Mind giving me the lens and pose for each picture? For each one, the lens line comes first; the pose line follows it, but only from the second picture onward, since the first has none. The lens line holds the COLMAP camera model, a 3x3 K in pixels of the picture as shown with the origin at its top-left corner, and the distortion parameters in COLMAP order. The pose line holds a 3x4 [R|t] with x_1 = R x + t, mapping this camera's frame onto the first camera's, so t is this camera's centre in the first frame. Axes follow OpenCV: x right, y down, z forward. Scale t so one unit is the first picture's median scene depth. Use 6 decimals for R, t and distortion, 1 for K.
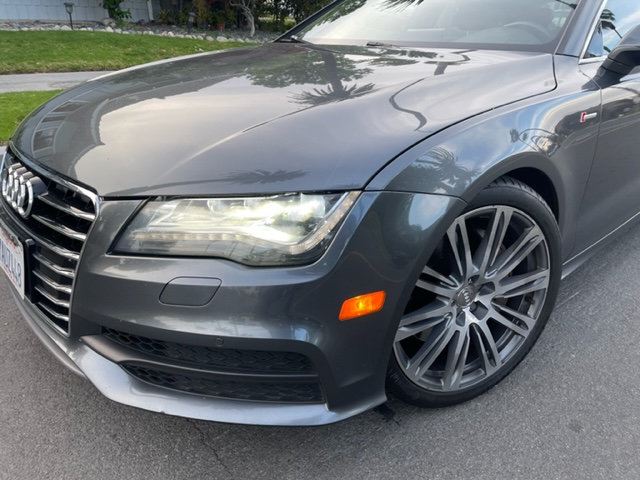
lens RADIAL K [[473.8, 0, 321.5], [0, 473.8, 239.0], [0, 0, 1]] dist [0.088420, -0.124682]
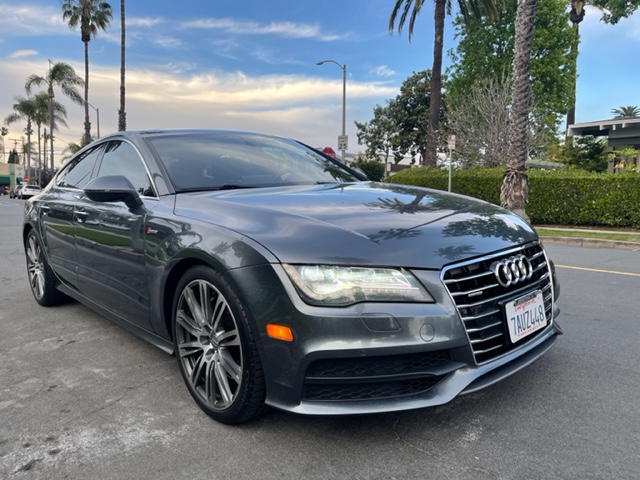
lens RADIAL K [[473.8, 0, 321.5], [0, 473.8, 239.0], [0, 0, 1]] dist [0.088420, -0.124682]
pose [[0.020297, -0.151247, 0.988288, -1.266728], [0.428387, 0.894470, 0.128092, -0.385970], [-0.903367, 0.420770, 0.082947, 0.834307]]
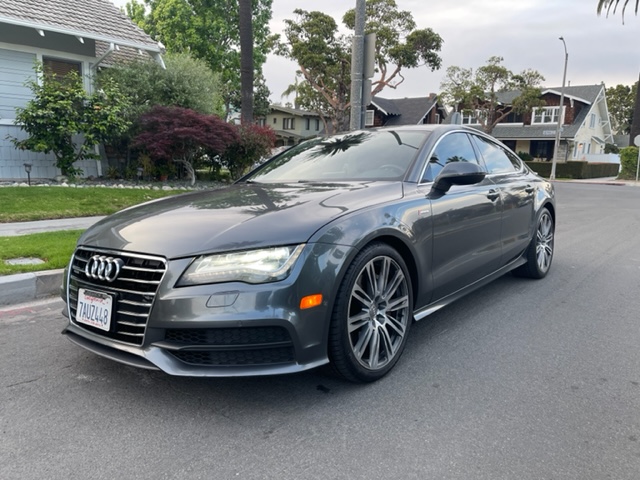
lens RADIAL K [[473.8, 0, 321.5], [0, 473.8, 239.0], [0, 0, 1]] dist [0.088420, -0.124682]
pose [[0.987950, -0.061811, 0.141893, -0.061940], [0.098664, 0.957880, -0.269689, 0.196209], [-0.119247, 0.280439, 0.952436, -0.430261]]
